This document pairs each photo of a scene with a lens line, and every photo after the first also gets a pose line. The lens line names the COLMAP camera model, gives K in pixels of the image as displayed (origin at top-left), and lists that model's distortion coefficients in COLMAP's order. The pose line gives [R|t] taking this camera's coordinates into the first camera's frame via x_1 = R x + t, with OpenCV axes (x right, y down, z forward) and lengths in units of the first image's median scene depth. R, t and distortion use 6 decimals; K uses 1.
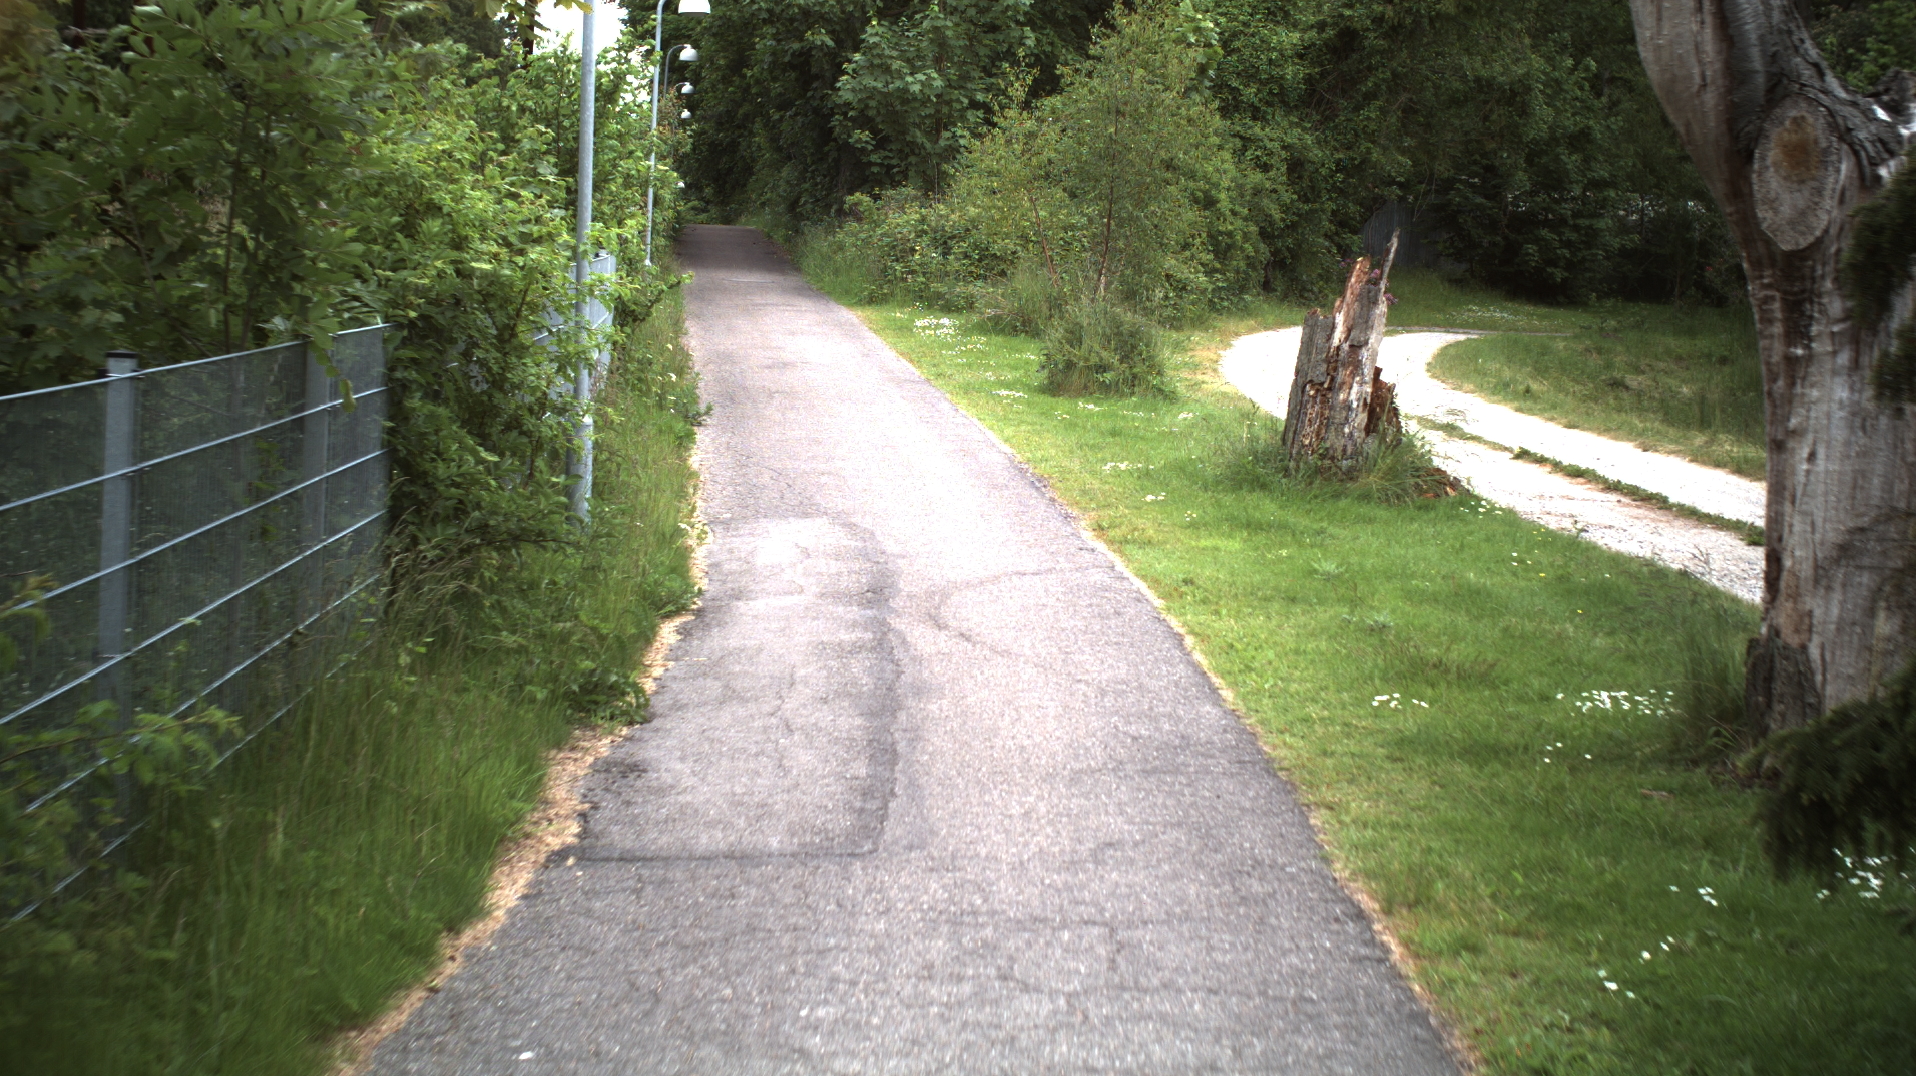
lens RADIAL K [[3188.4, 0, 947.7], [0, 3188.4, 533.4], [0, 0, 1]] dist [-0.233126, 0.000000]
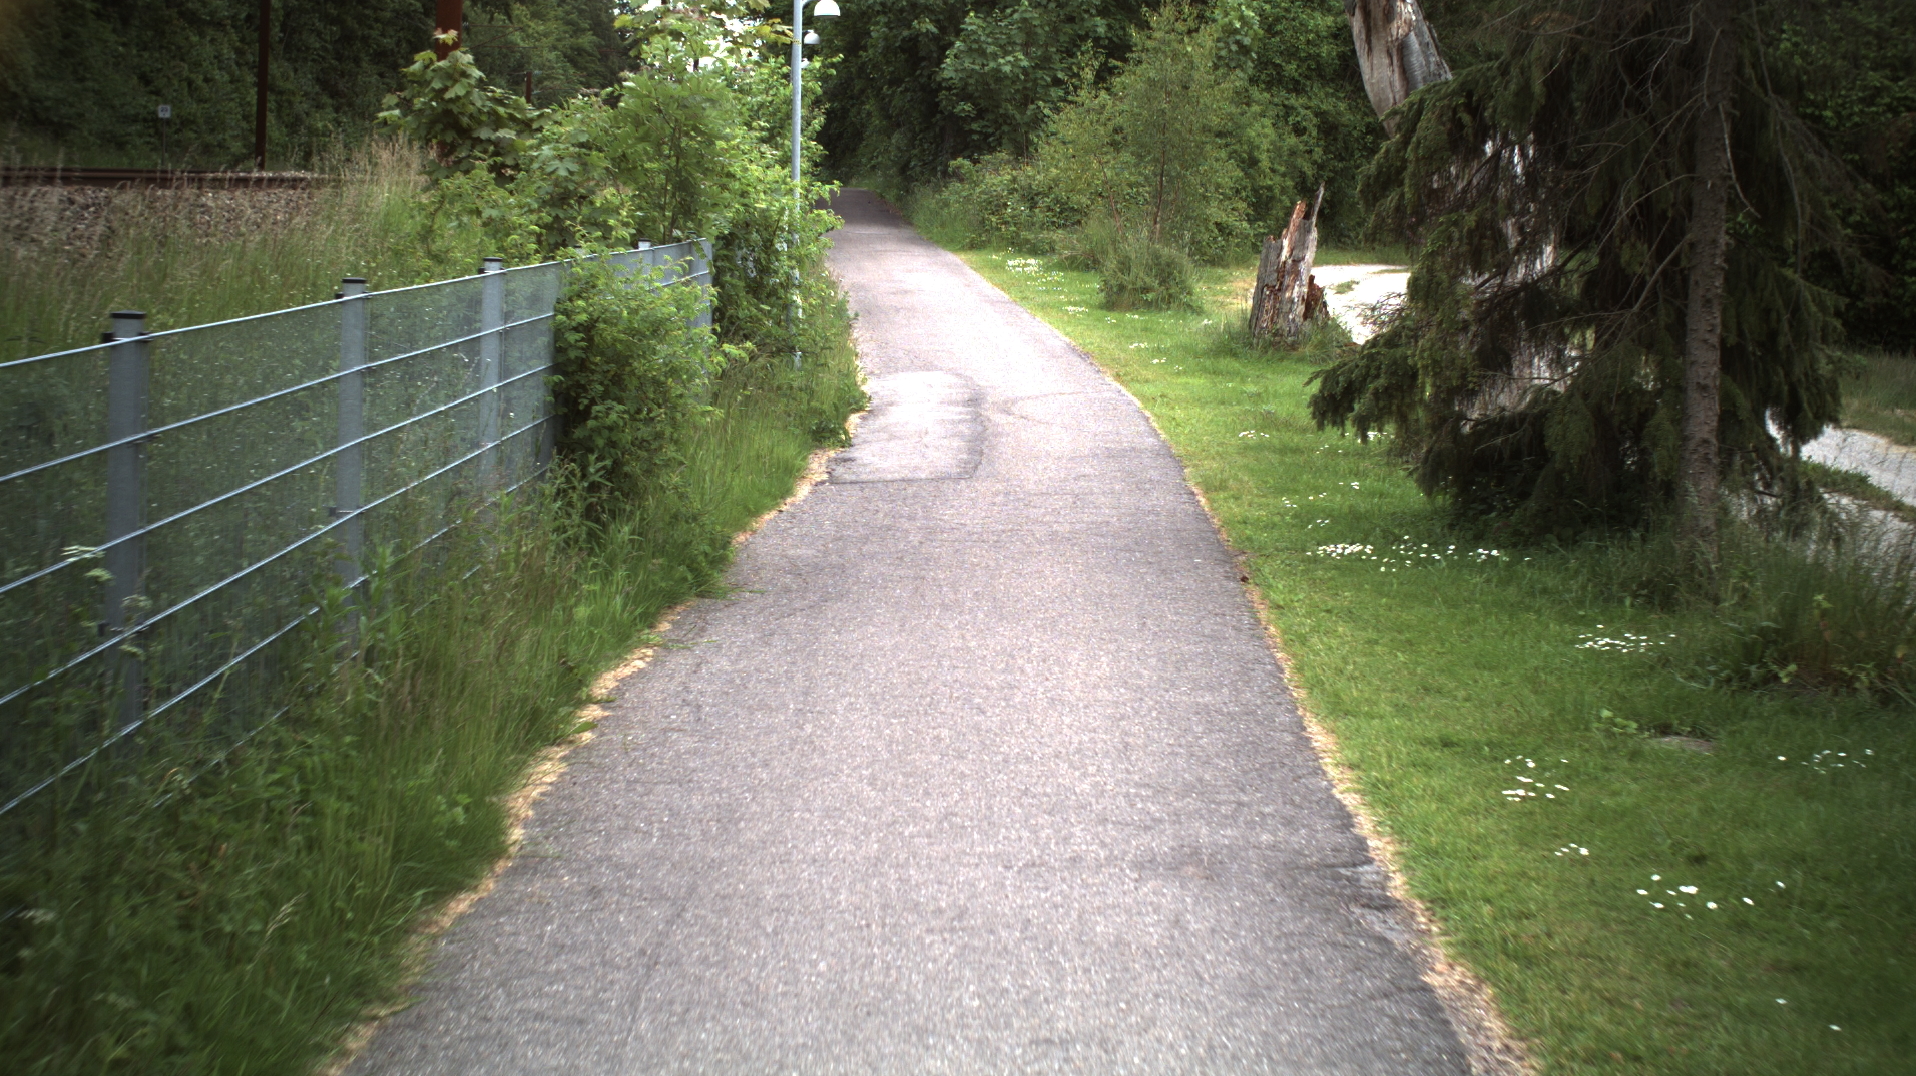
lens RADIAL K [[3188.4, 0, 964.4], [0, 3188.4, 528.9], [0, 0, 1]] dist [-0.233126, 0.000000]
pose [[0.999538, -0.011068, -0.028290, 0.008583], [0.011376, 0.999877, 0.010760, 0.029554], [0.028168, -0.011077, 0.999542, -0.296652]]
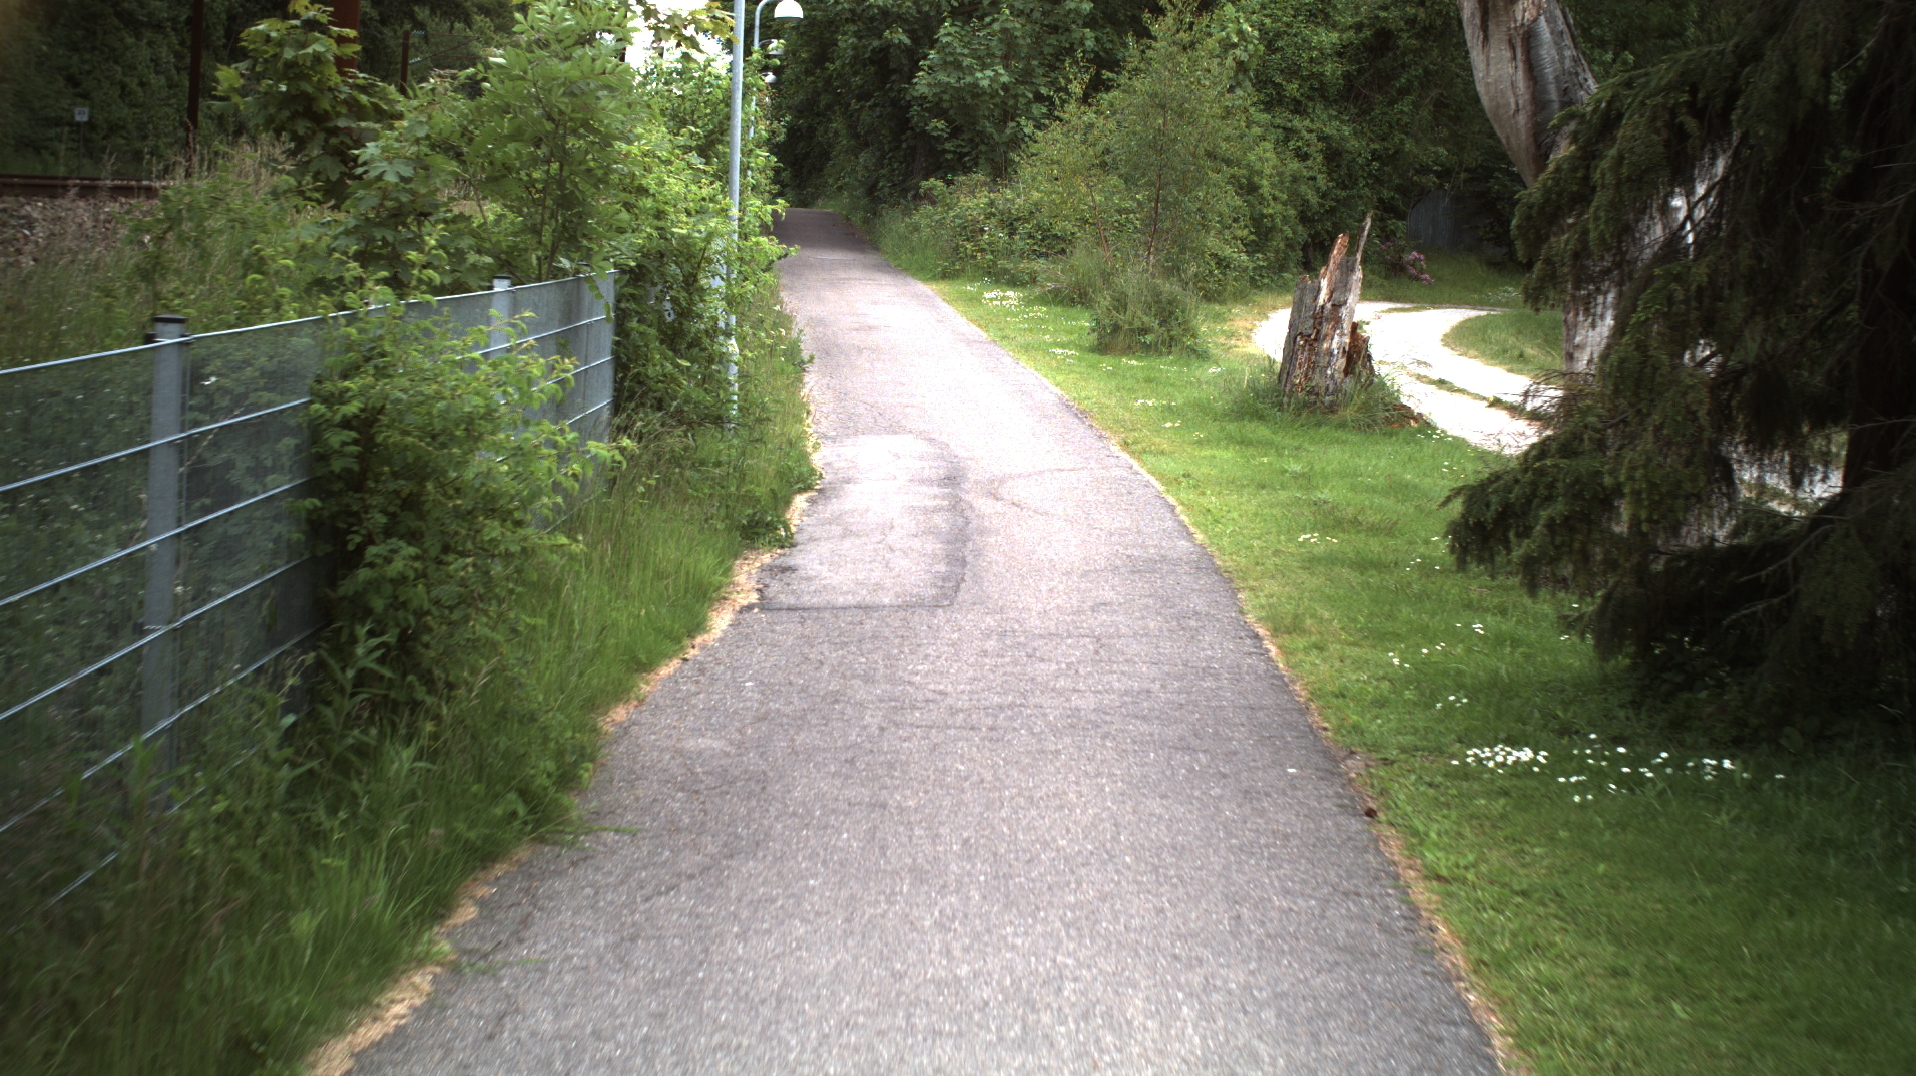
lens RADIAL K [[3188.4, 0, 964.4], [0, 3188.4, 531.6], [0, 0, 1]] dist [-0.233126, 0.000000]
pose [[0.999848, 0.005447, -0.016537, 0.002422], [-0.005376, 0.999976, 0.004310, 0.015217], [0.016560, -0.004220, 0.999854, -0.148463]]
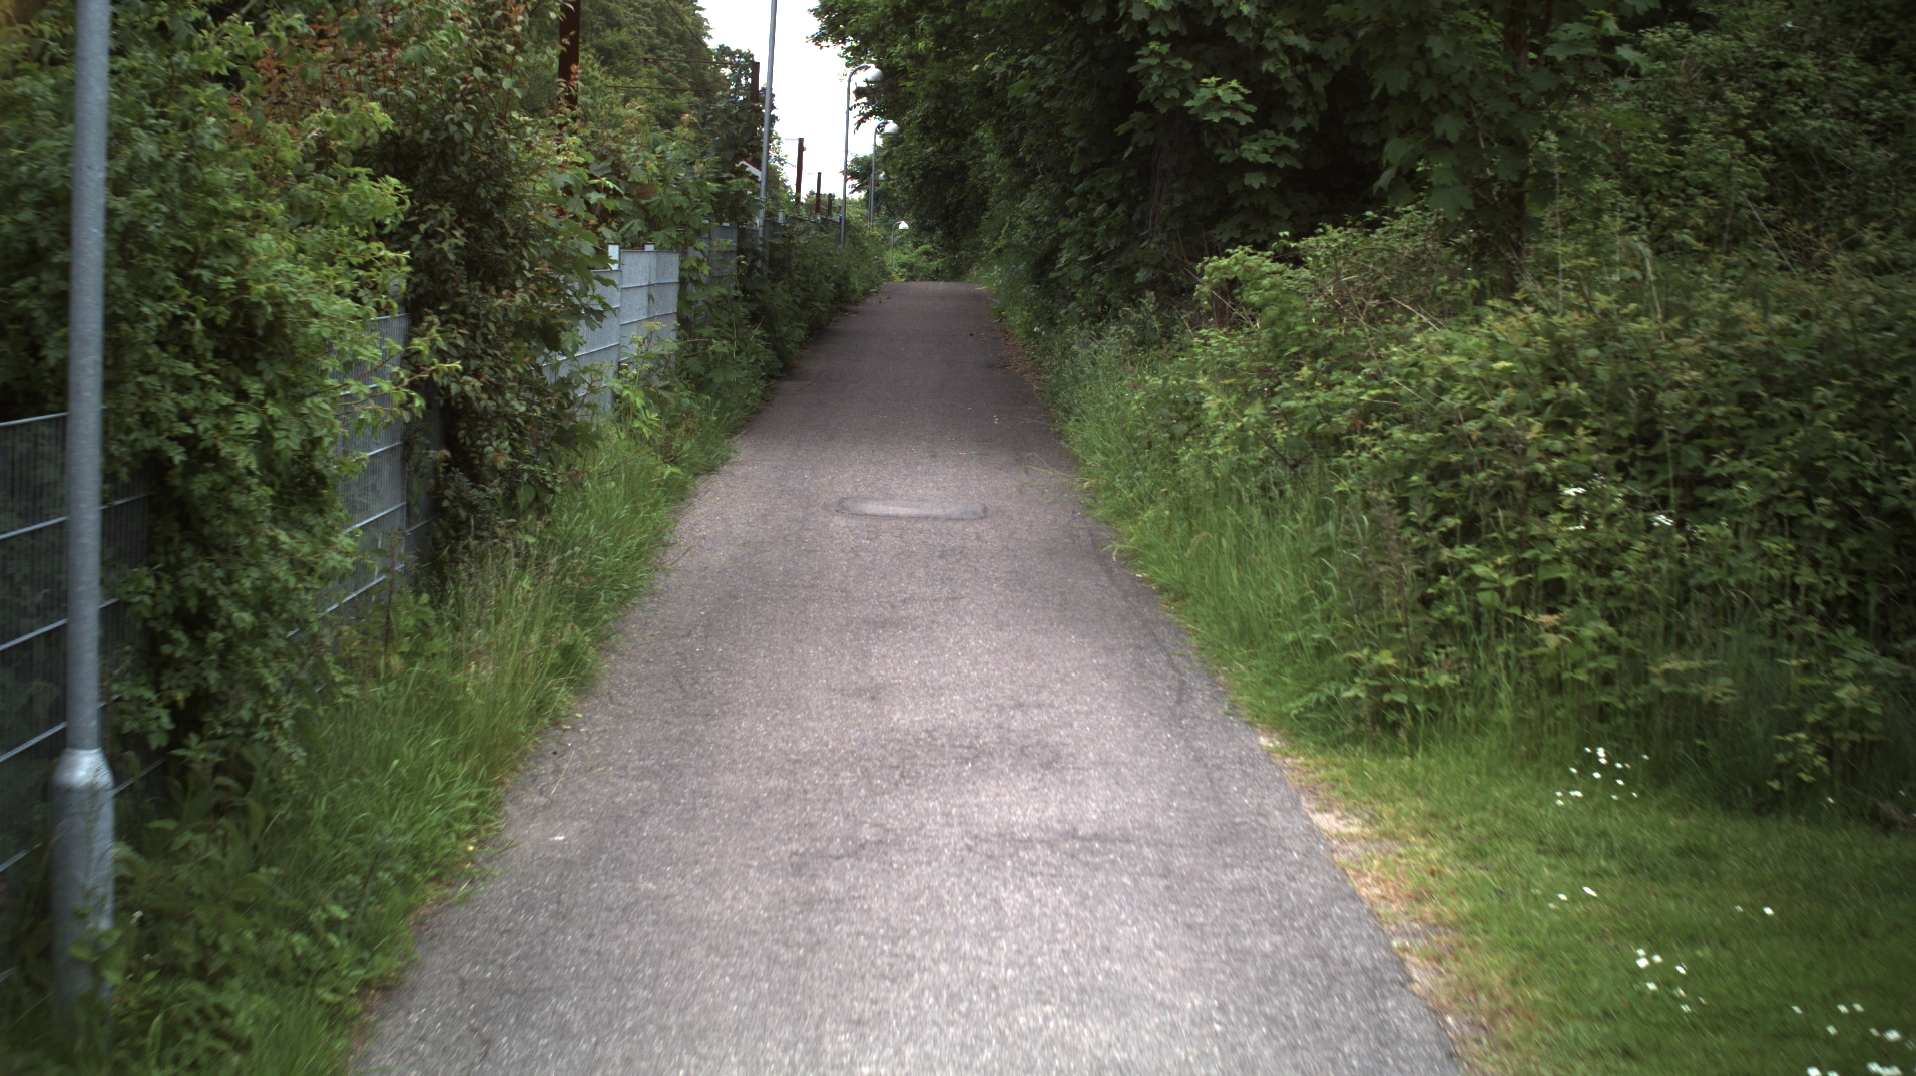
lens RADIAL K [[3188.4, 0, 959.6], [0, 3188.4, 539.0], [0, 0, 1]] dist [-0.233126, 0.000000]
pose [[0.996981, -0.014180, -0.076338, -0.049809], [0.013422, 0.999855, -0.010435, -0.114397], [0.076475, 0.009379, 0.997027, 1.039203]]
